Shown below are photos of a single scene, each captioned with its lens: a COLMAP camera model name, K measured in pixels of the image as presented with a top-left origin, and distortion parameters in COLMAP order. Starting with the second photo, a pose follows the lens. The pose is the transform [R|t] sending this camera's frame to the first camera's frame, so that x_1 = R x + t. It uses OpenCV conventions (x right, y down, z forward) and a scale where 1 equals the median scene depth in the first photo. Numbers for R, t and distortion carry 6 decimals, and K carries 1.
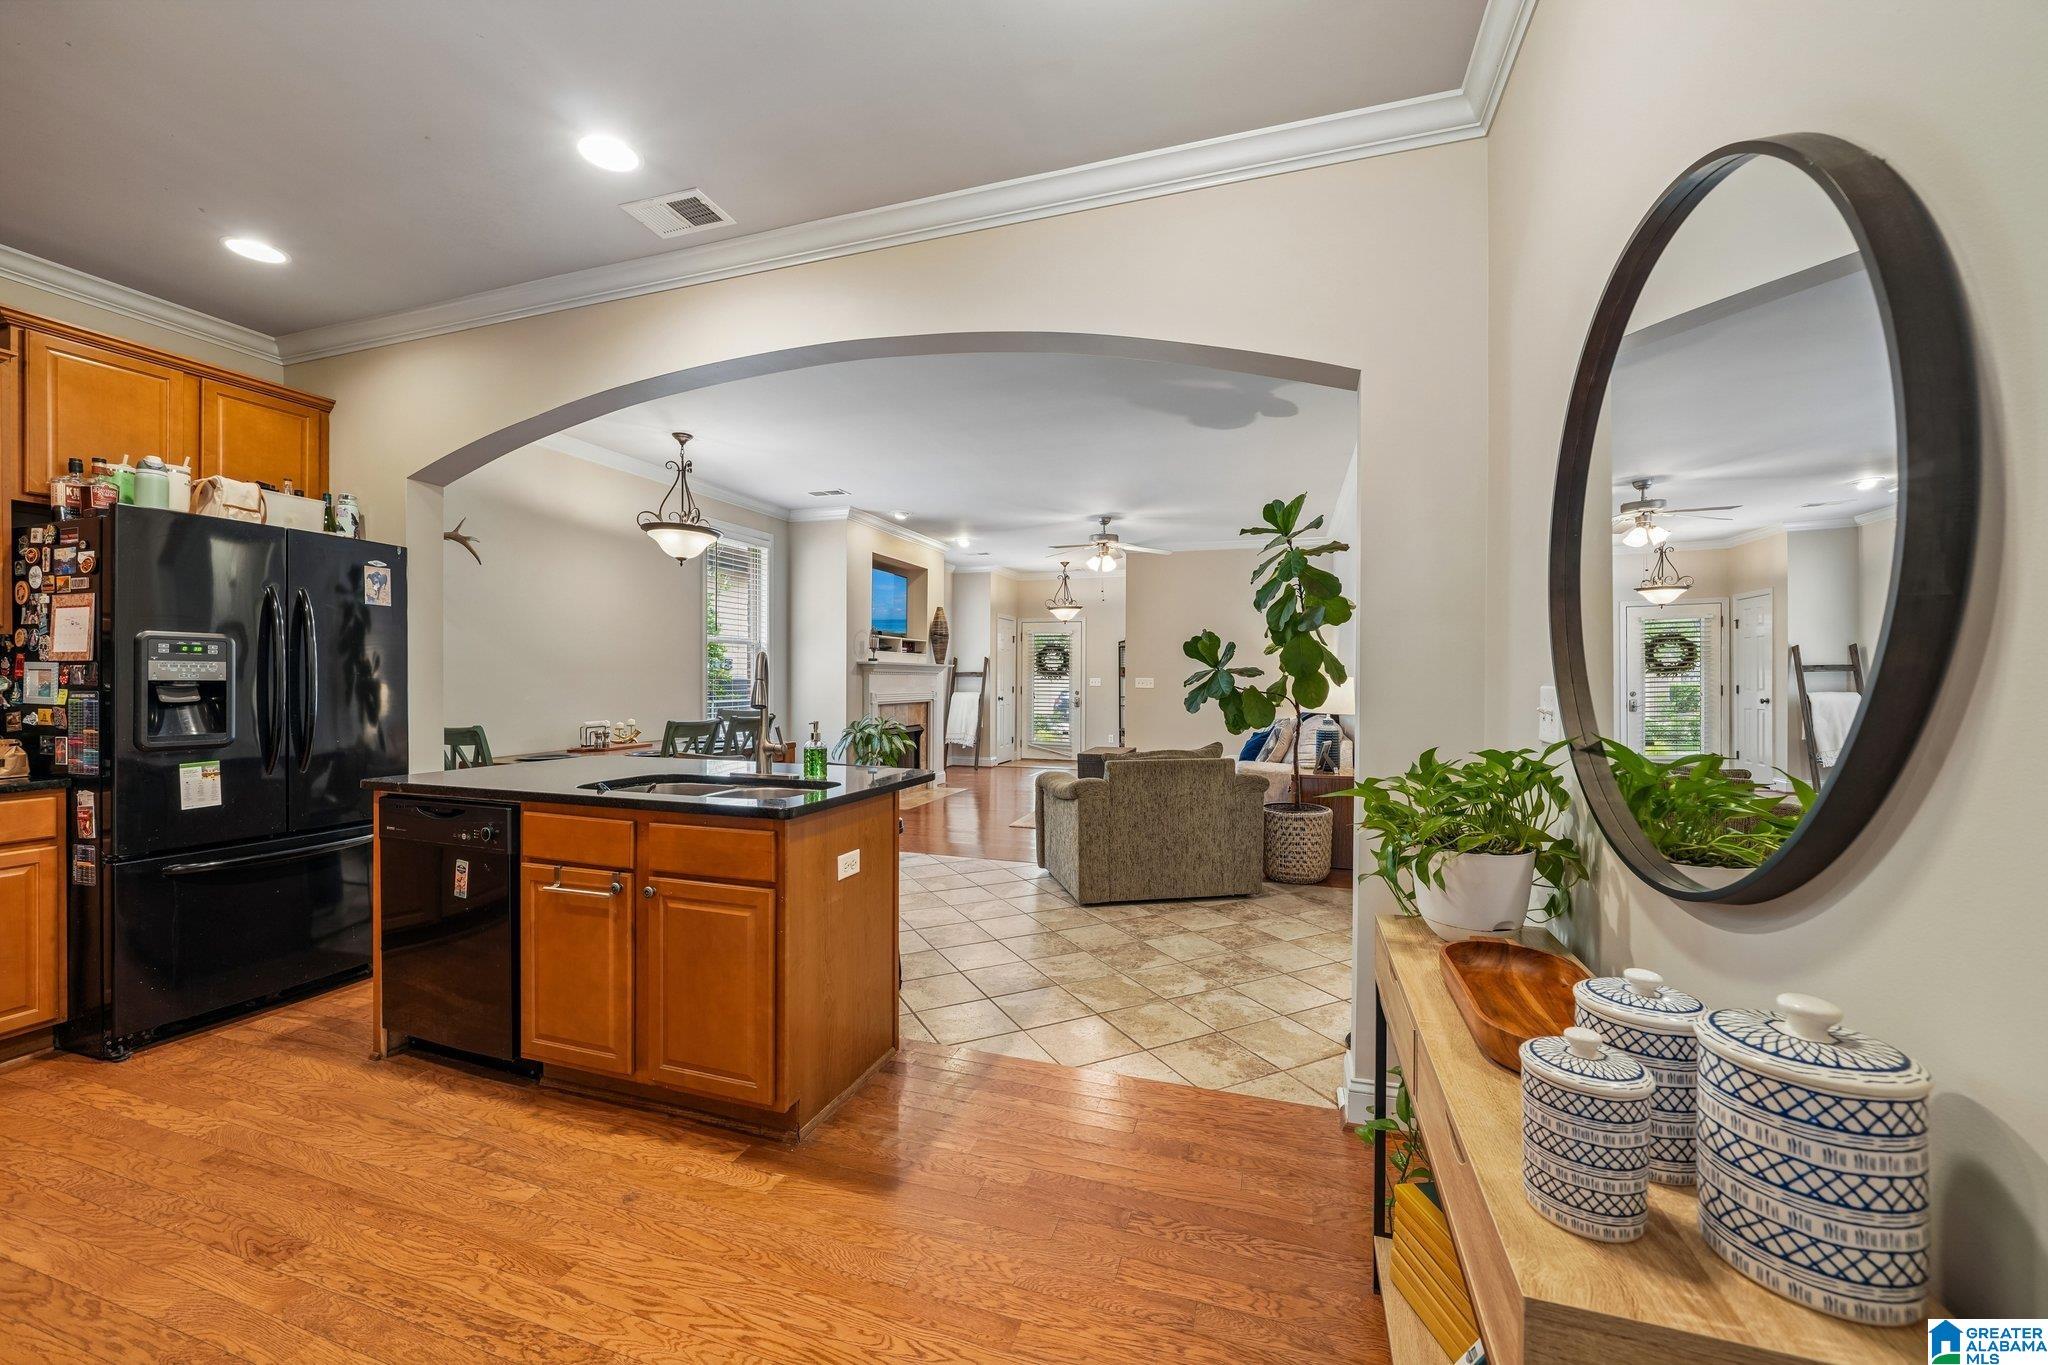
lens RADIAL K [[793.0, 0, 1024.0], [0, 793.0, 682.5], [0, 0, 1]] dist [-0.017476, 0.004428]
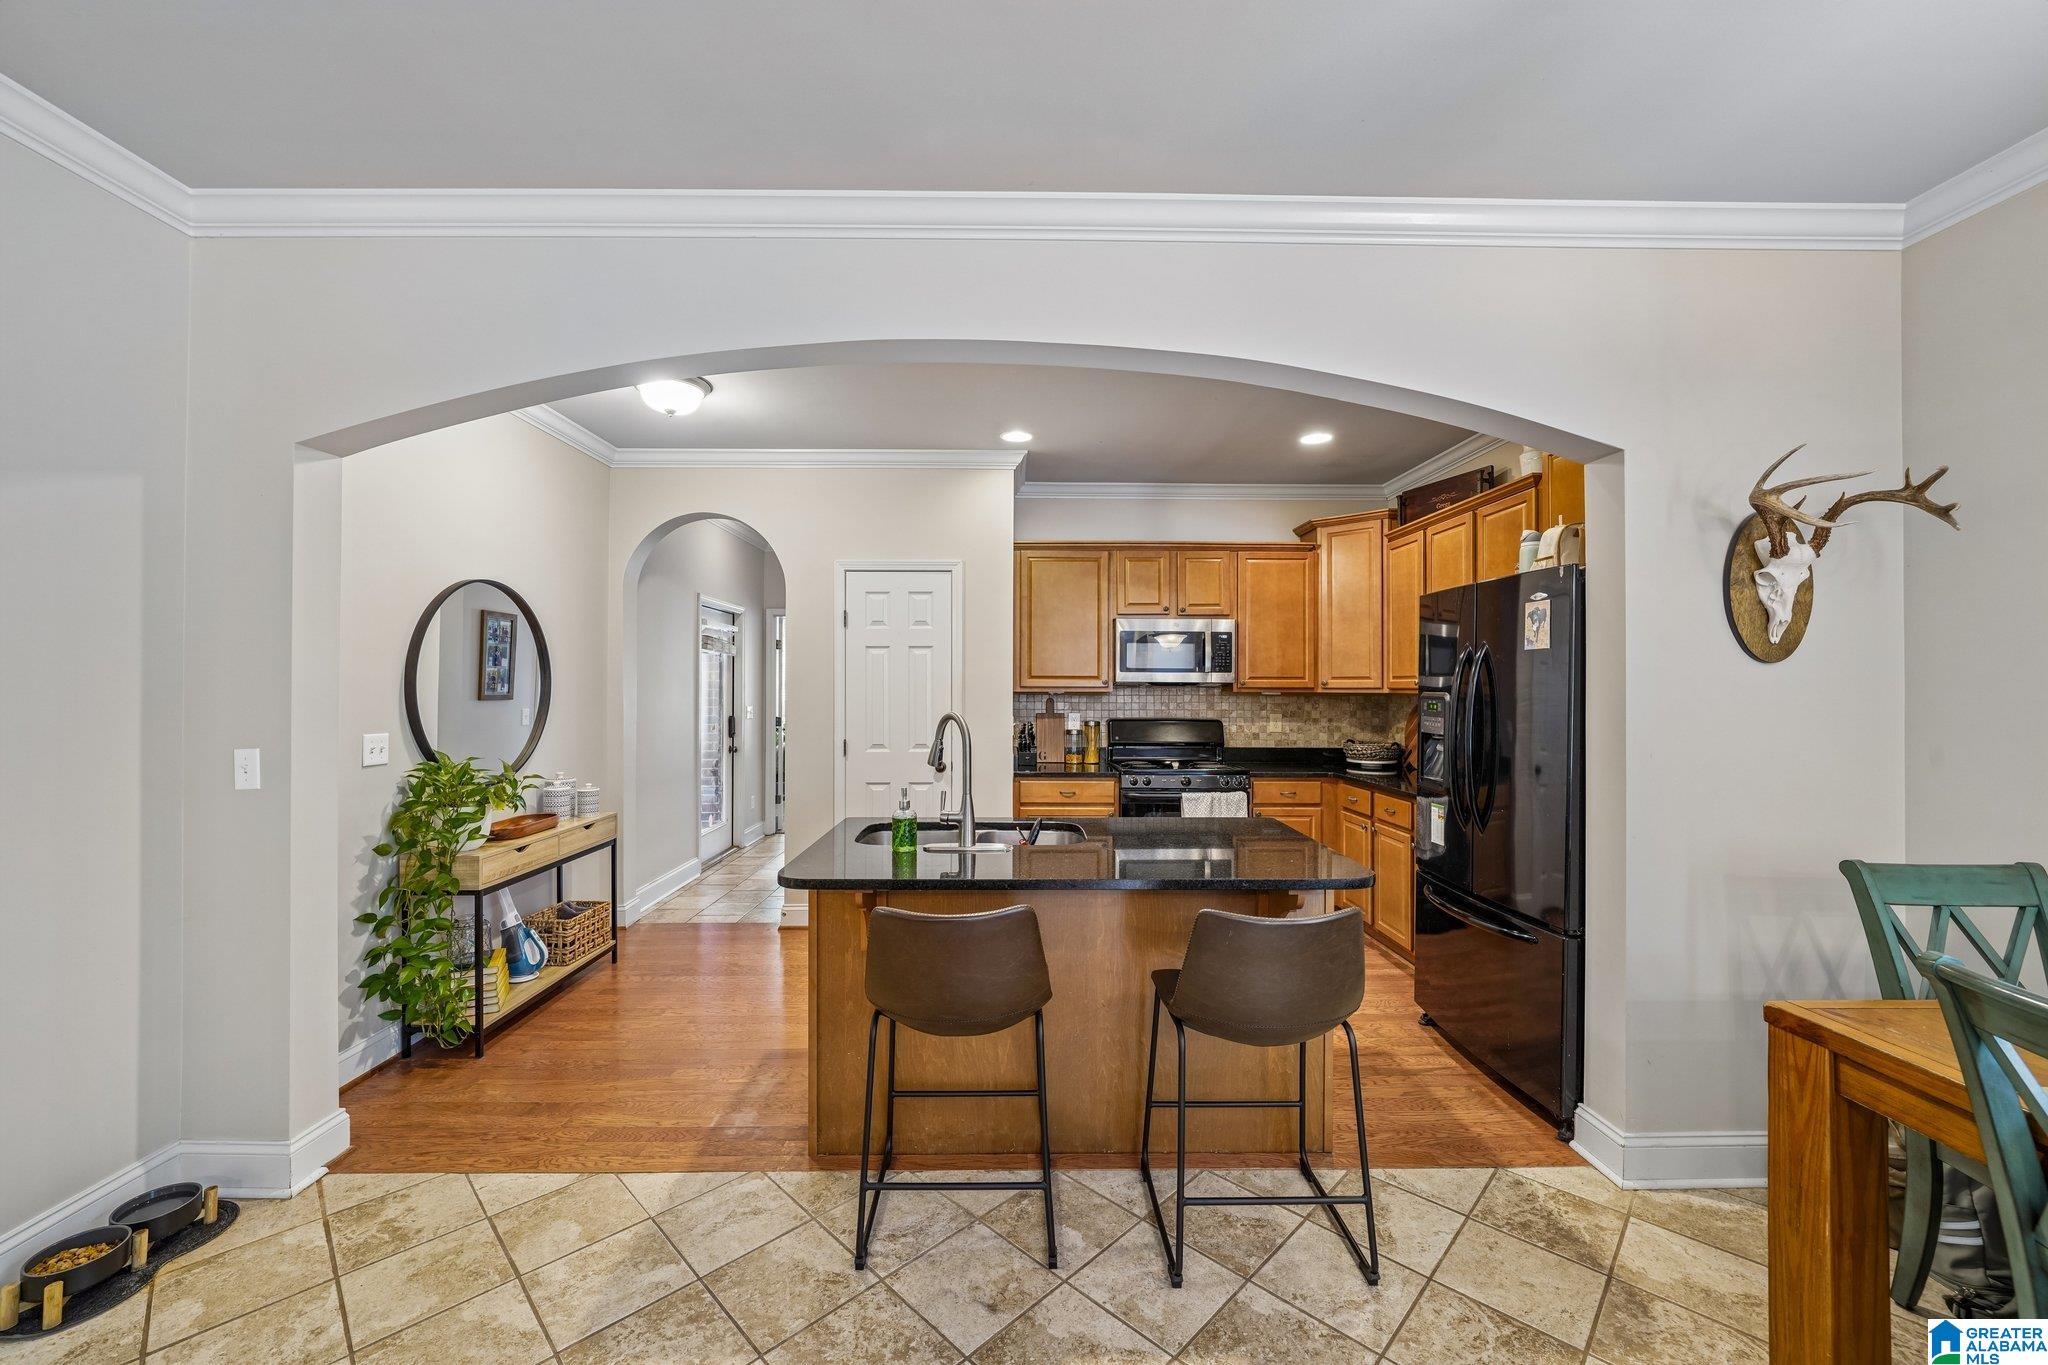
lens RADIAL K [[793.0, 0, 1024.0], [0, 793.0, 682.5], [0, 0, 1]] dist [-0.017476, 0.004428]
pose [[-0.943343, -0.006769, -0.331749, -0.032805], [-0.007030, 0.999975, -0.000414, -0.027507], [0.331744, 0.001942, -0.943367, 0.708240]]
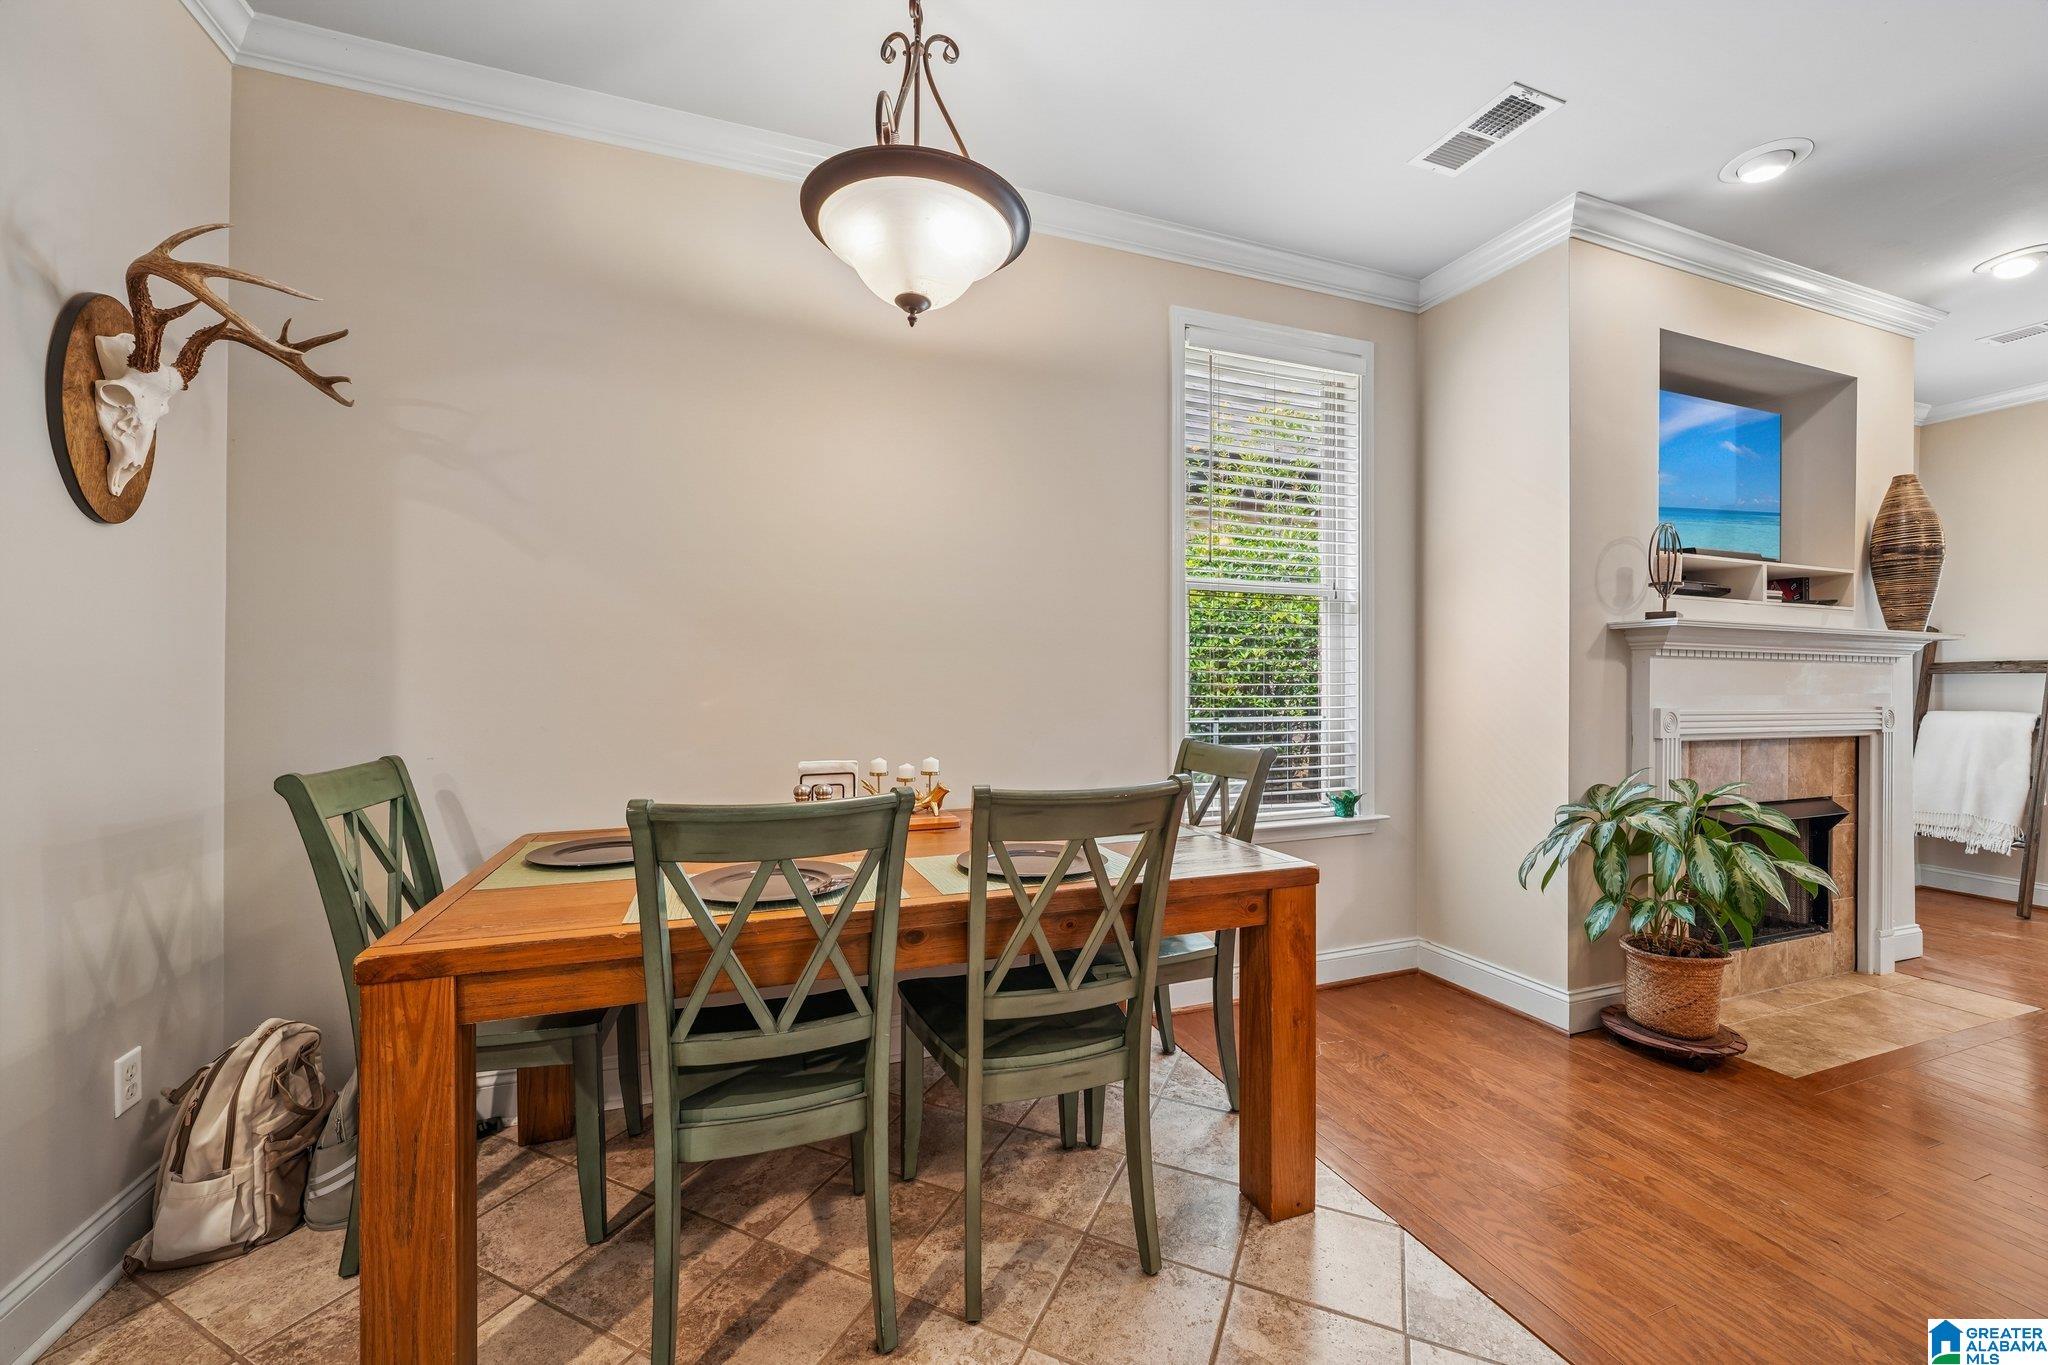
lens RADIAL K [[793.0, 0, 1024.0], [0, 793.0, 682.5], [0, 0, 1]] dist [-0.017476, 0.004428]
pose [[0.622492, -0.001153, -0.782625, -0.096155], [-0.006145, 0.999961, -0.006362, 0.005544], [0.782602, 0.008770, 0.622461, 0.575776]]
